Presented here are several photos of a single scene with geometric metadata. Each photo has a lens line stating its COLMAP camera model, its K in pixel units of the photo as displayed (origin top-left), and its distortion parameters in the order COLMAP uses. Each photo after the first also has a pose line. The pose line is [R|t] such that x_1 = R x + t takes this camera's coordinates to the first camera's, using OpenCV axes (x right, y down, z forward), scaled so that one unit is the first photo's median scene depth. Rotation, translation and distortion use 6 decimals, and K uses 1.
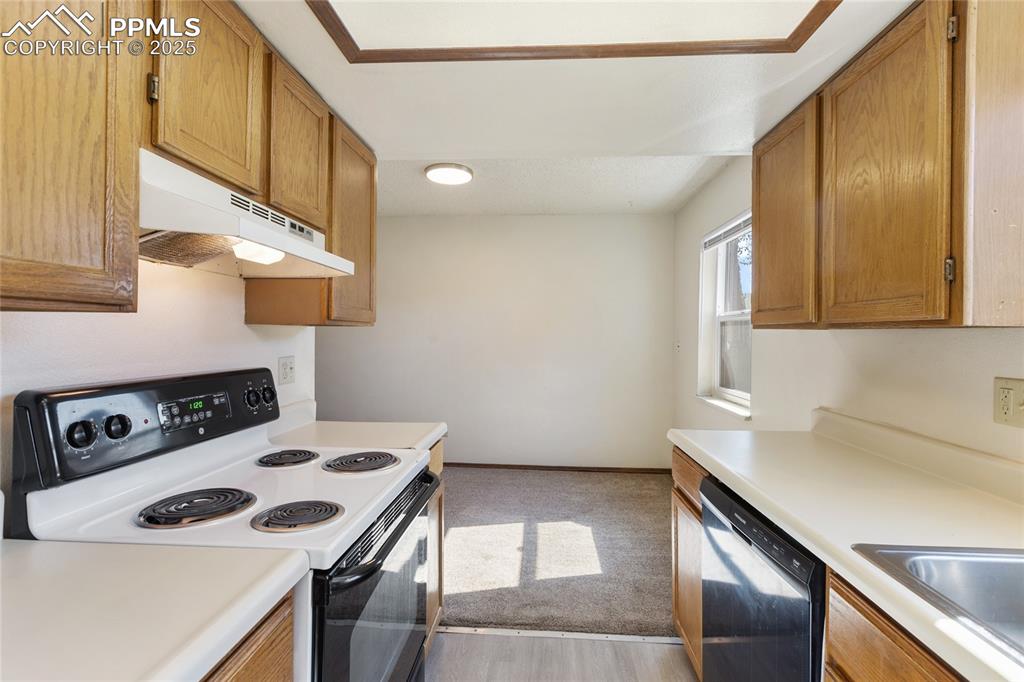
lens RADIAL K [[464.4, 0, 514.0], [0, 464.4, 327.9], [0, 0, 1]] dist [0.000491, 0.000036]
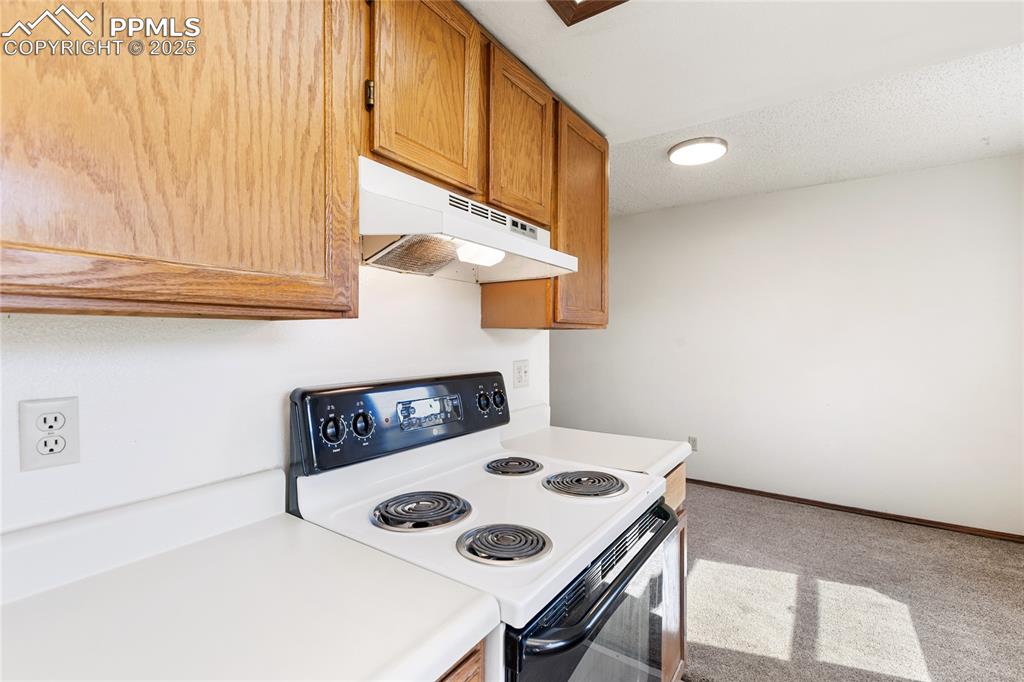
lens RADIAL K [[456.1, 0, 514.1], [0, 456.1, 344.2], [0, 0, 1]] dist [0.001414, 0.000009]
pose [[0.862157, 0.003087, -0.506632, -0.004715], [0.012037, 0.999574, 0.026573, 0.000970], [0.506498, -0.029008, 0.861753, 0.195069]]
